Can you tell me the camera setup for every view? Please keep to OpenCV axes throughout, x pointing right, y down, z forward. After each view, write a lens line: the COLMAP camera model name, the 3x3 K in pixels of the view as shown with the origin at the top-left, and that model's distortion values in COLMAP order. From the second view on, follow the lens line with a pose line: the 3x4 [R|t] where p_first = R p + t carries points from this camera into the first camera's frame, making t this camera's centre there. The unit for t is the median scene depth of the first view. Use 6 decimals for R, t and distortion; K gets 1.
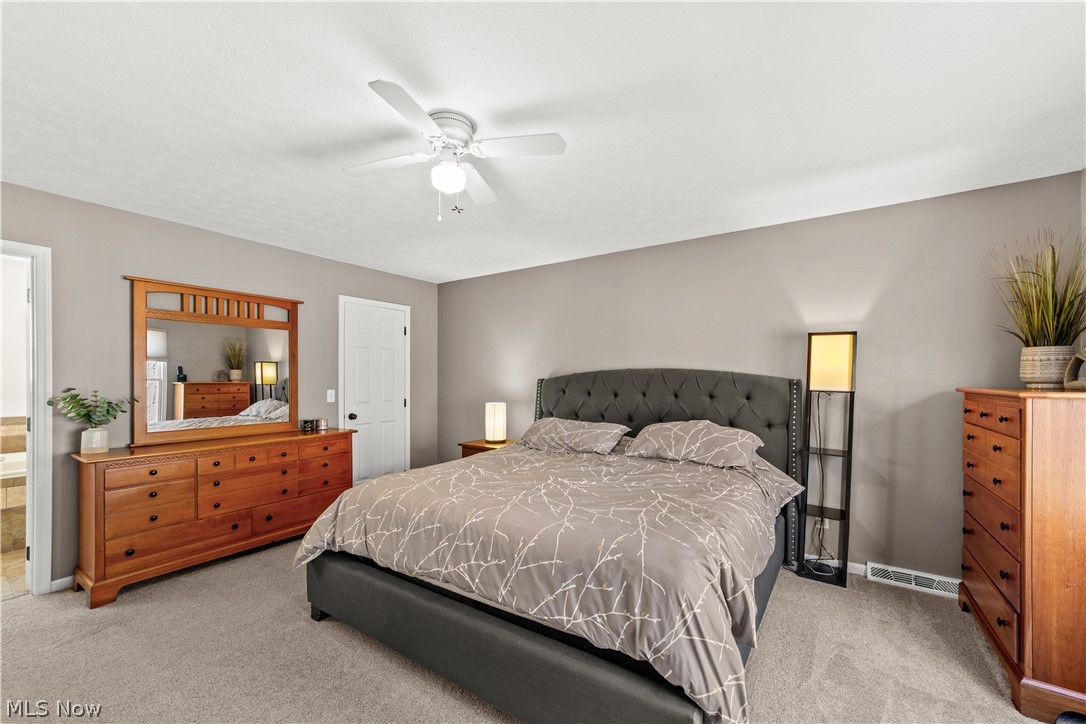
lens RADIAL K [[430.8, 0, 555.2], [0, 430.8, 382.2], [0, 0, 1]] dist [-0.001781, 0.005607]
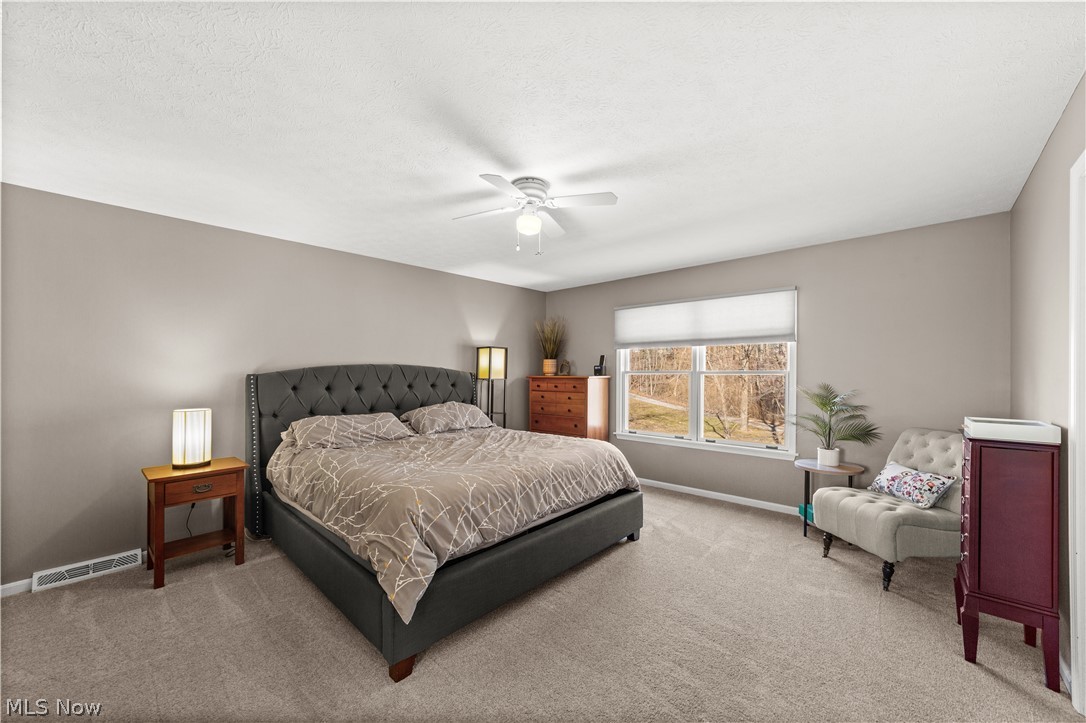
lens RADIAL K [[422.8, 0, 539.0], [0, 422.8, 377.3], [0, 0, 1]] dist [0.000521, 0.000286]
pose [[0.160219, -0.013258, 0.986992, -1.137085], [0.012567, 0.999856, 0.011390, -0.005211], [-0.987002, 0.010579, 0.160362, 0.550370]]
